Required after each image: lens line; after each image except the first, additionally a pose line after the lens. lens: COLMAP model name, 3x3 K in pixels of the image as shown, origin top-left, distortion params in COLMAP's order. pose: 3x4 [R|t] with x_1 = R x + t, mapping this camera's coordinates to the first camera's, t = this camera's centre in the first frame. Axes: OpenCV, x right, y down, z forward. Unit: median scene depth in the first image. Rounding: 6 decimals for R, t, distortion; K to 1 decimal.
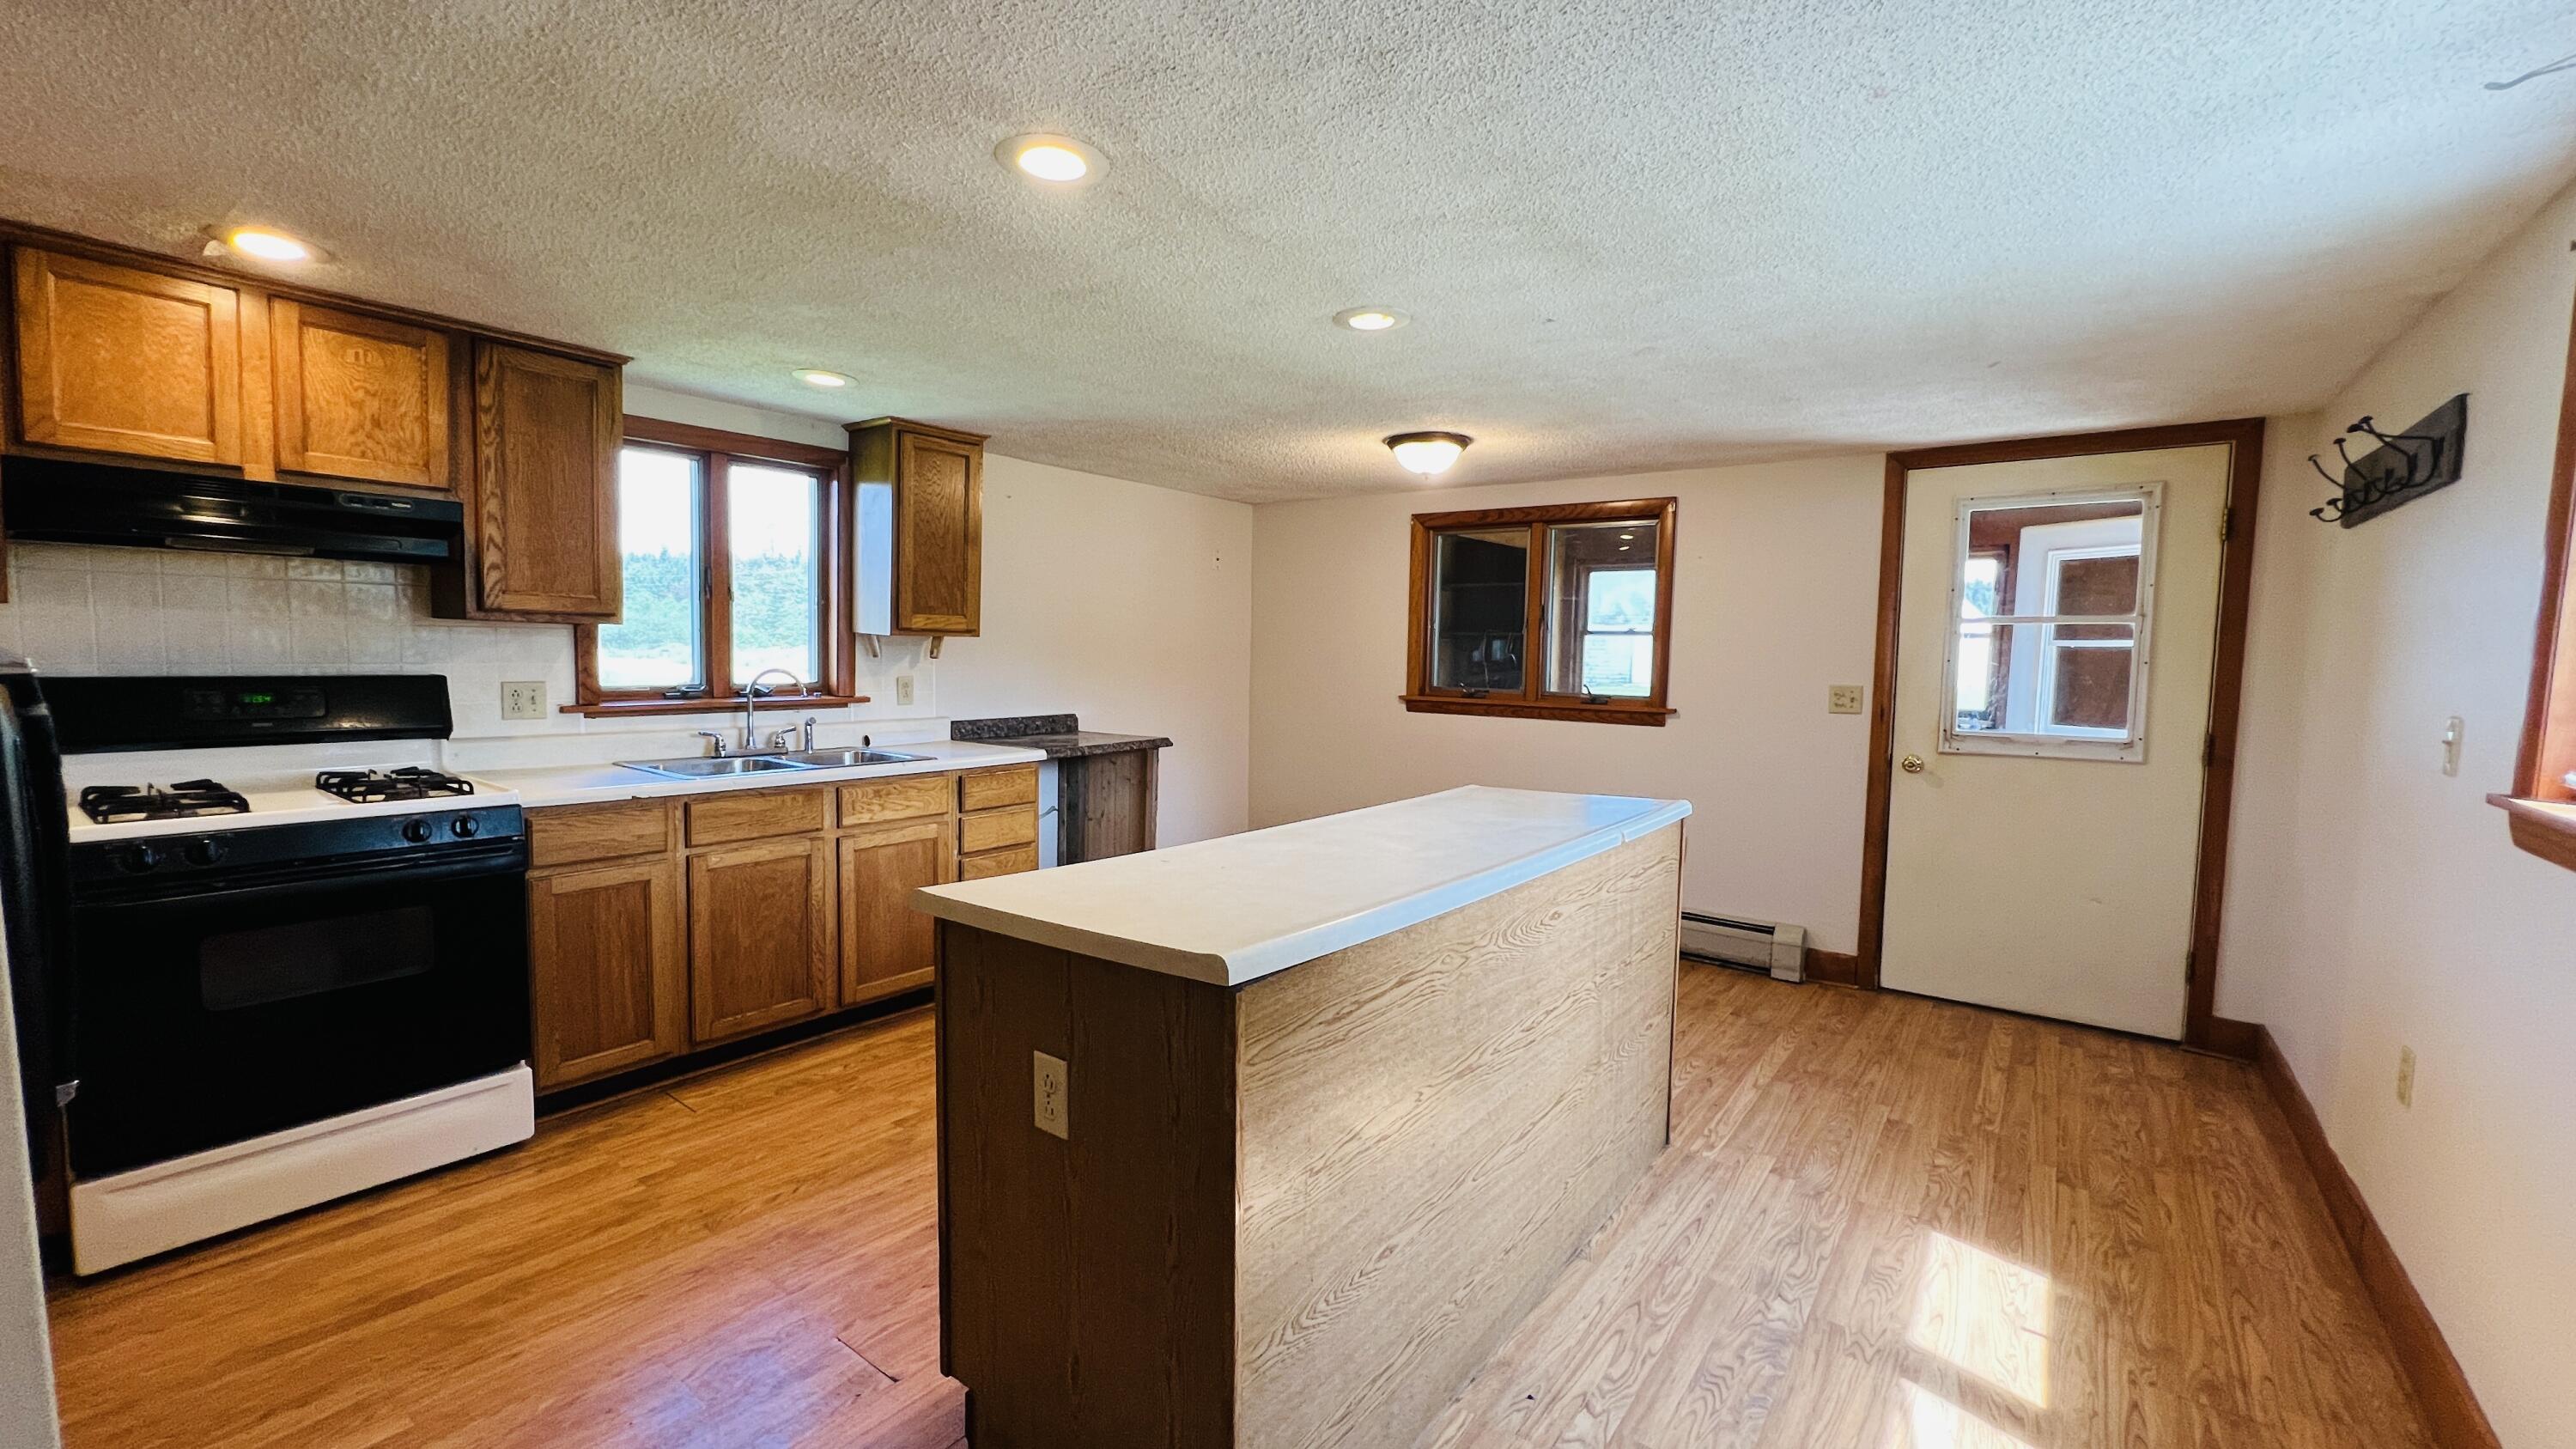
lens RADIAL K [[1030.4, 0, 1280.0], [0, 1030.4, 721.0], [0, 0, 1]] dist [-0.000334, 0.000108]
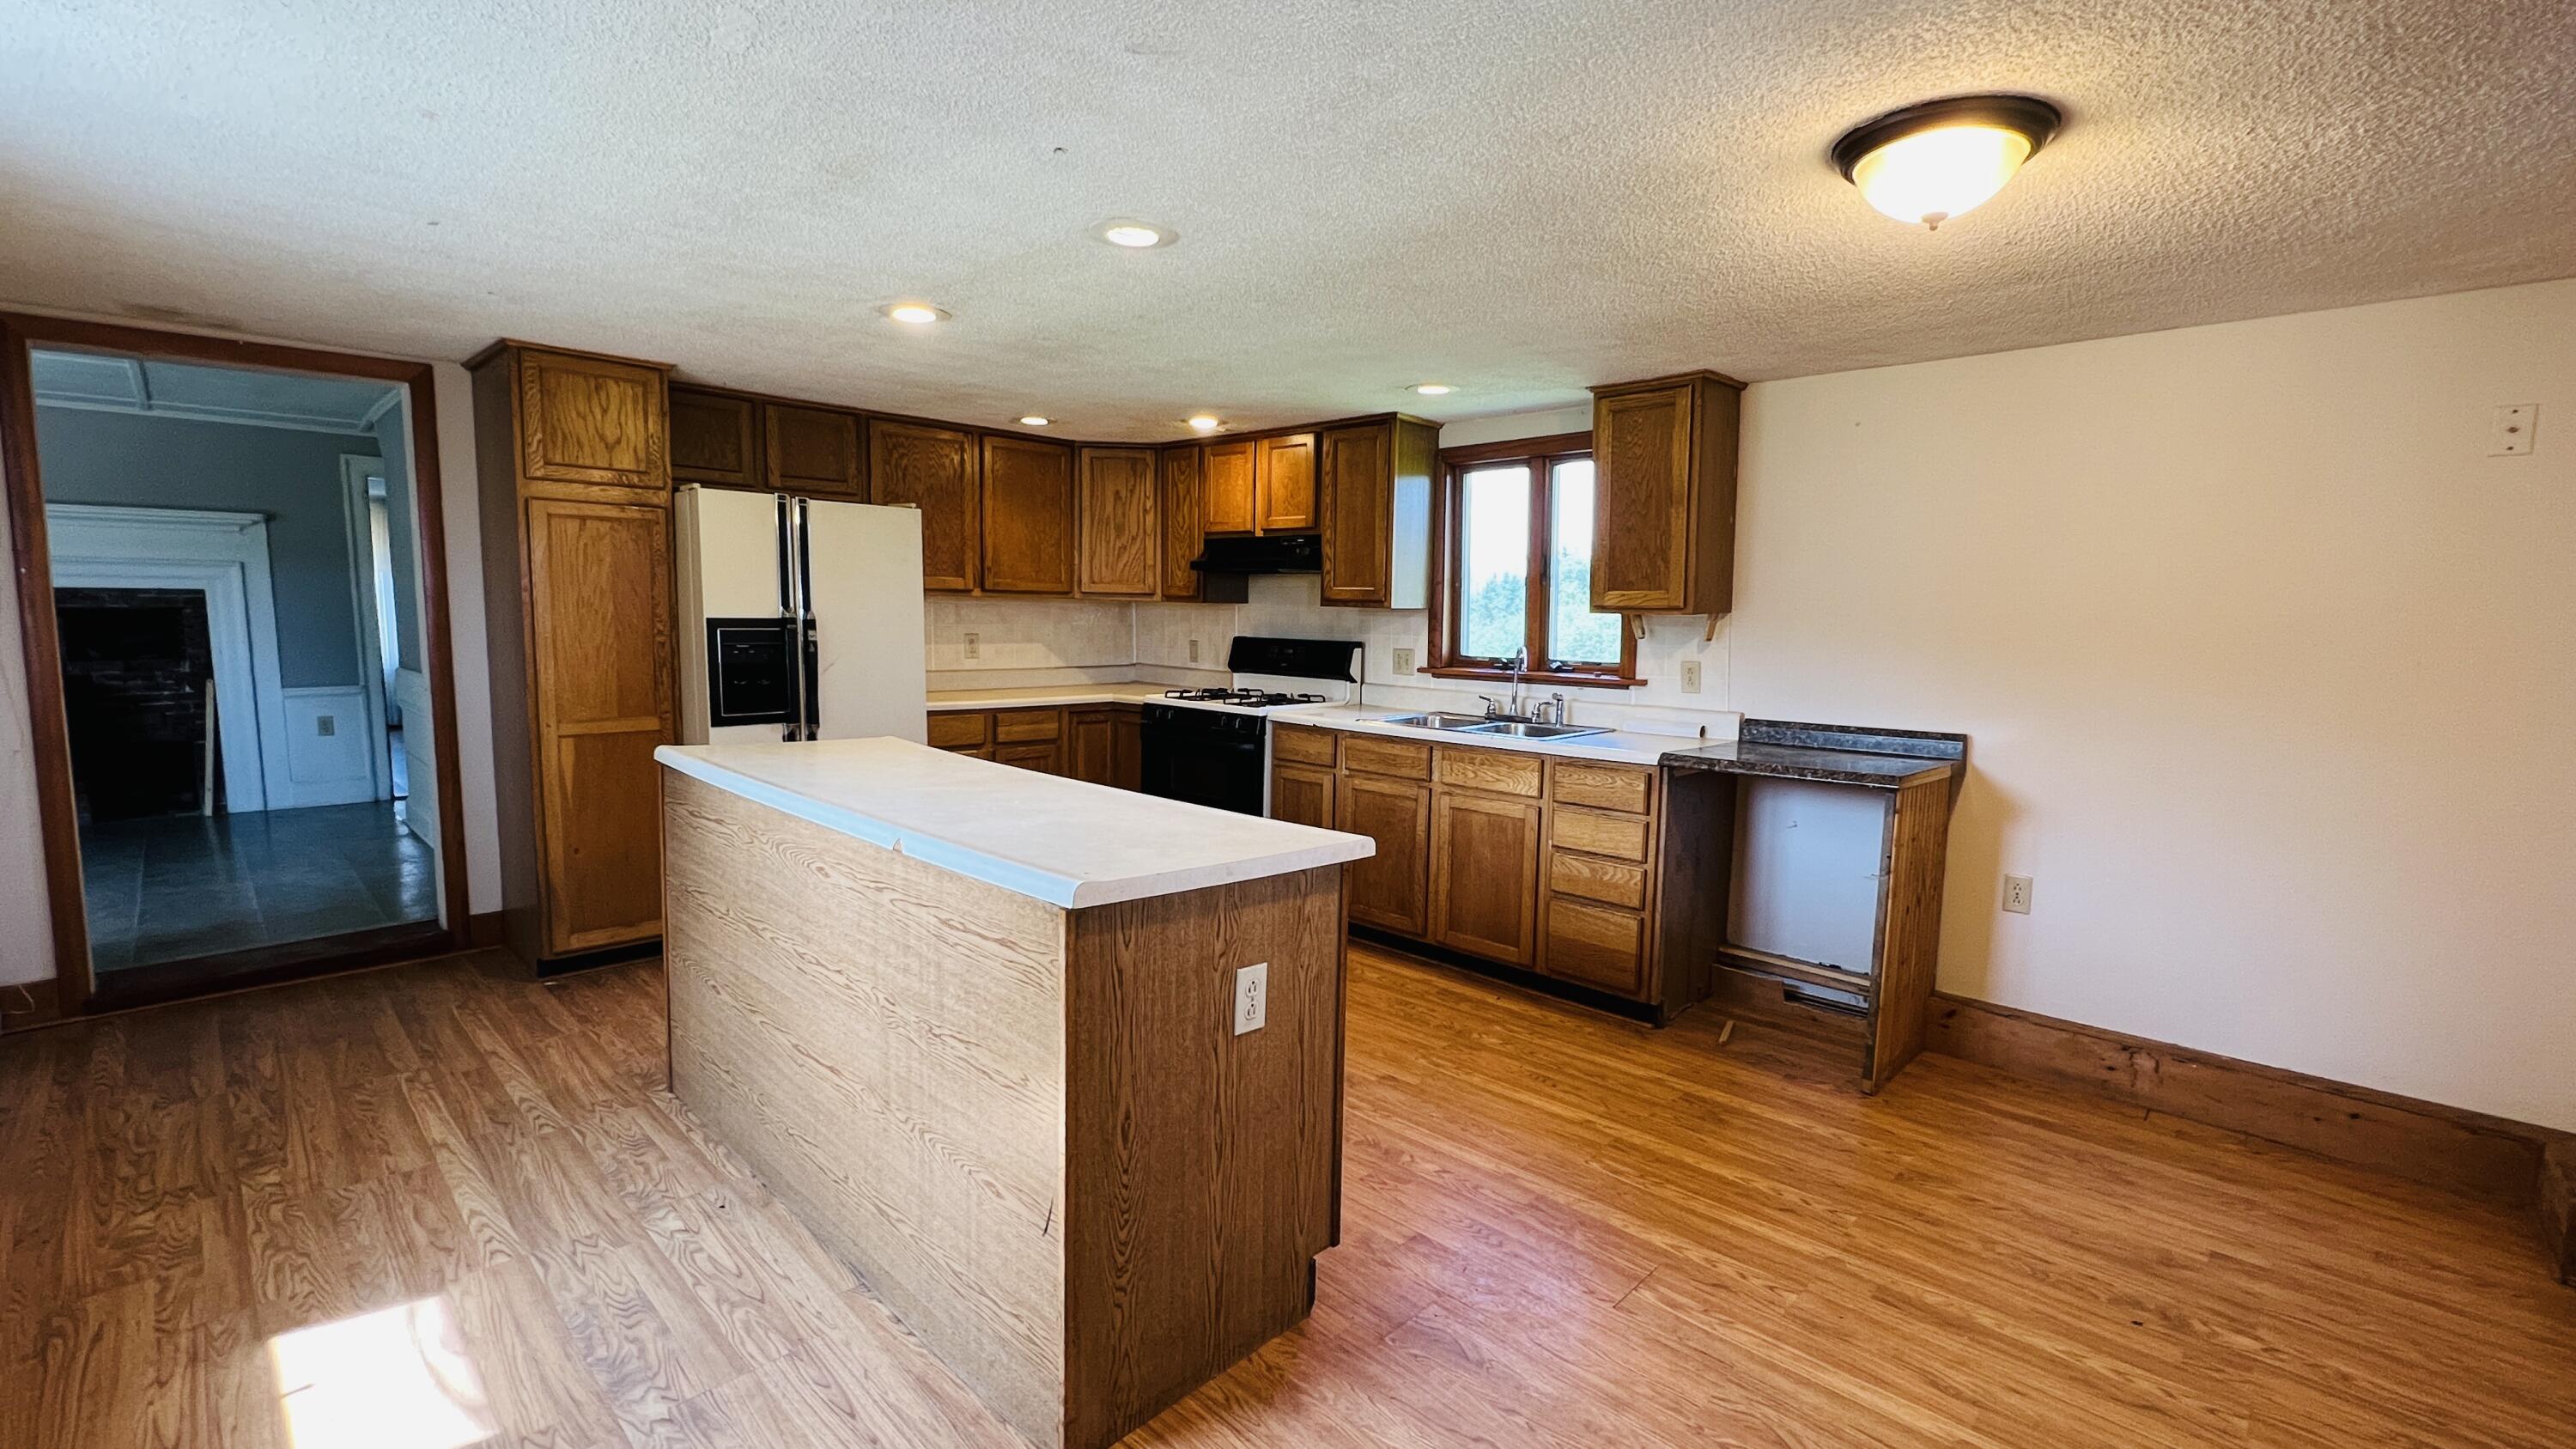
lens RADIAL K [[1087.7, 0, 1286.3], [0, 1087.7, 730.4], [0, 0, 1]] dist [-0.000595, 0.000025]
pose [[-0.118677, 0.084601, -0.989322, 0.789817], [-0.089911, 0.991355, 0.095560, -0.054388], [0.988854, 0.100292, -0.110045, 0.986352]]
